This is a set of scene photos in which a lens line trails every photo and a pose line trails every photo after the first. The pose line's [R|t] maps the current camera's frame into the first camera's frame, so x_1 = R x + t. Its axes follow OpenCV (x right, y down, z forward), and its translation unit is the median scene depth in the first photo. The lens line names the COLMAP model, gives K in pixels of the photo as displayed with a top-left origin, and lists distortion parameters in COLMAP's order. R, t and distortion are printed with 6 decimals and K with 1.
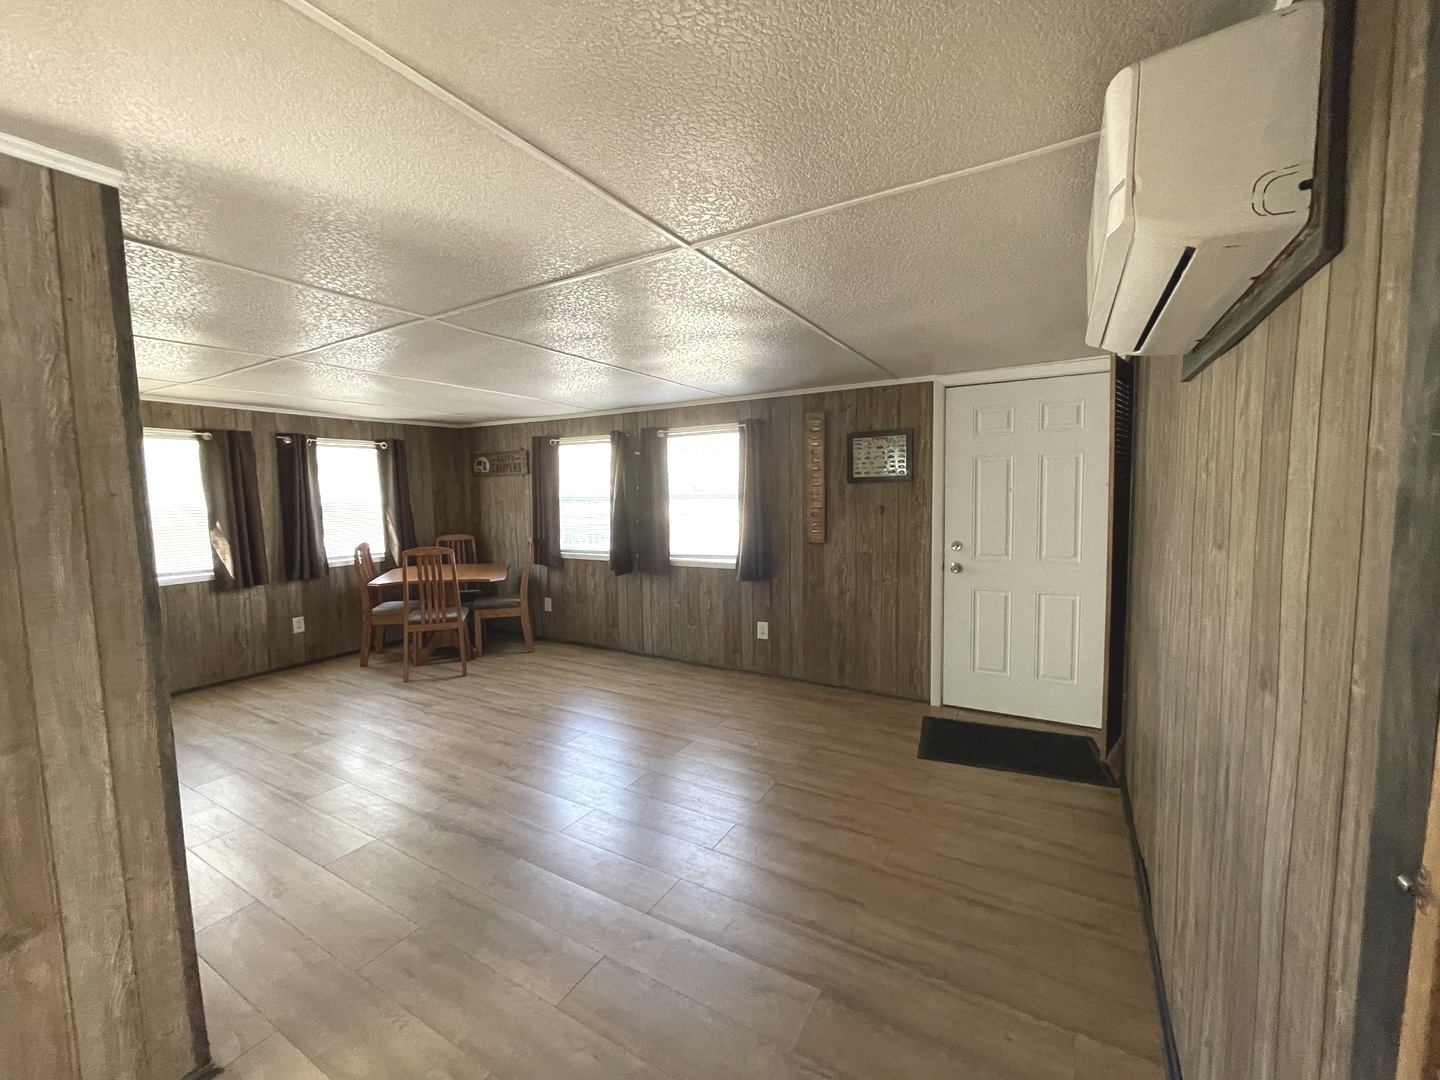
lens RADIAL K [[582.0, 0, 714.6], [0, 582.0, 536.1], [0, 0, 1]] dist [-0.002436, 0.000194]
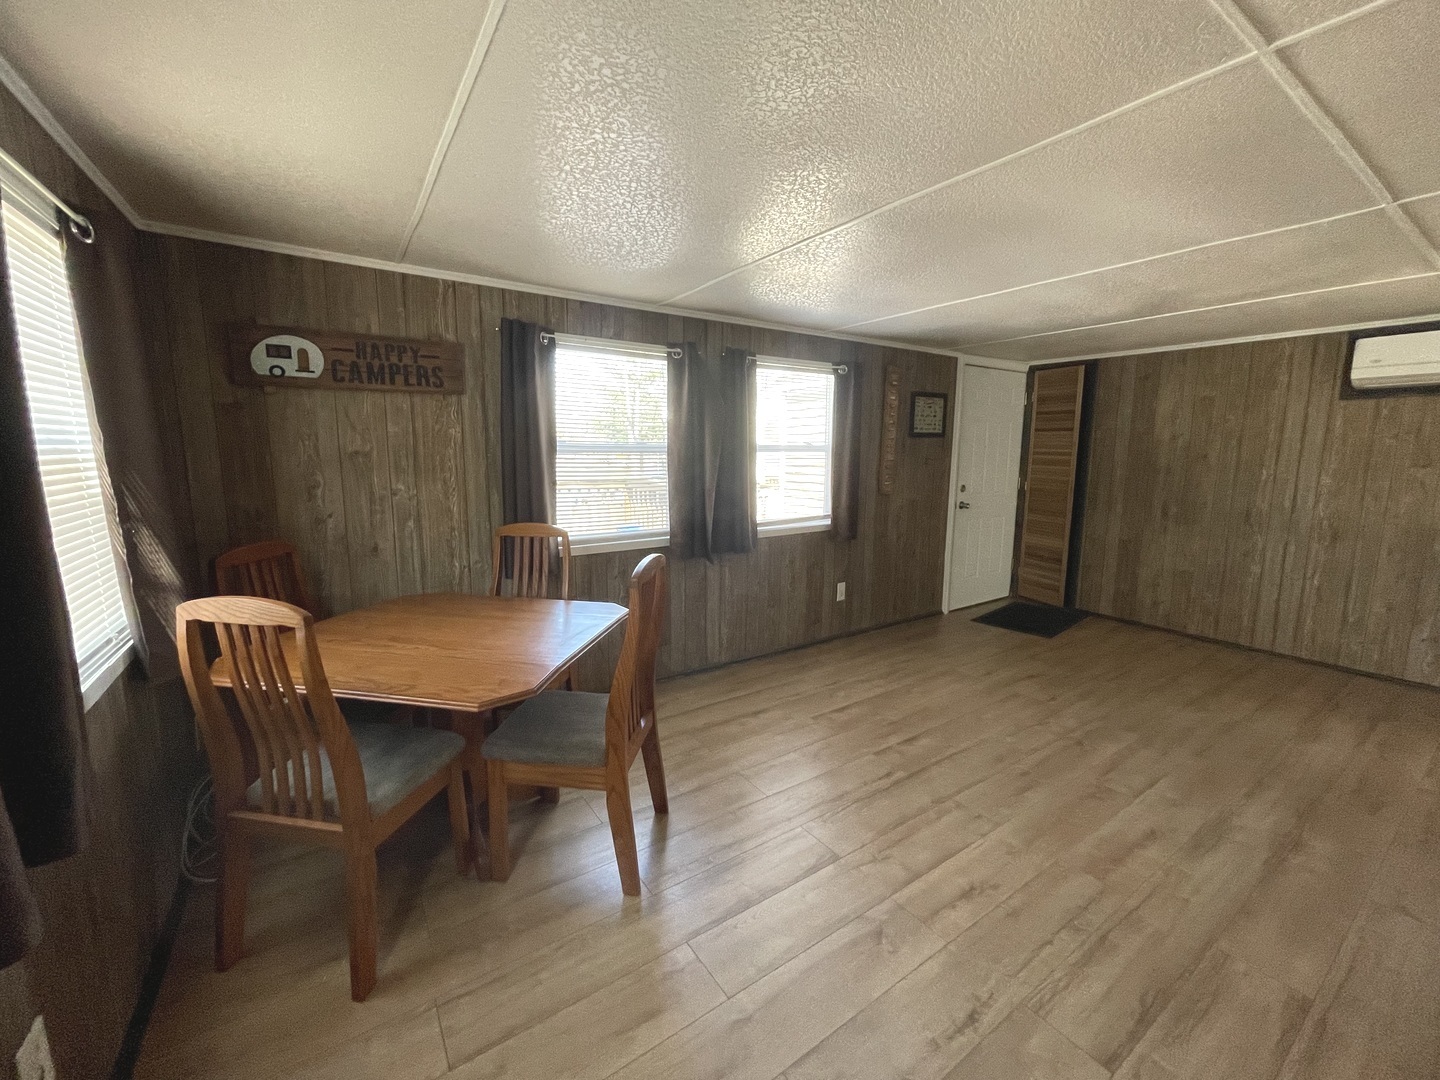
lens RADIAL K [[582.0, 0, 714.6], [0, 582.0, 536.1], [0, 0, 1]] dist [-0.002436, 0.000194]
pose [[0.434275, -0.117142, 0.893131, -0.837664], [0.057916, 0.993088, 0.102091, -0.035644], [-0.898917, 0.007391, 0.438057, 0.765591]]
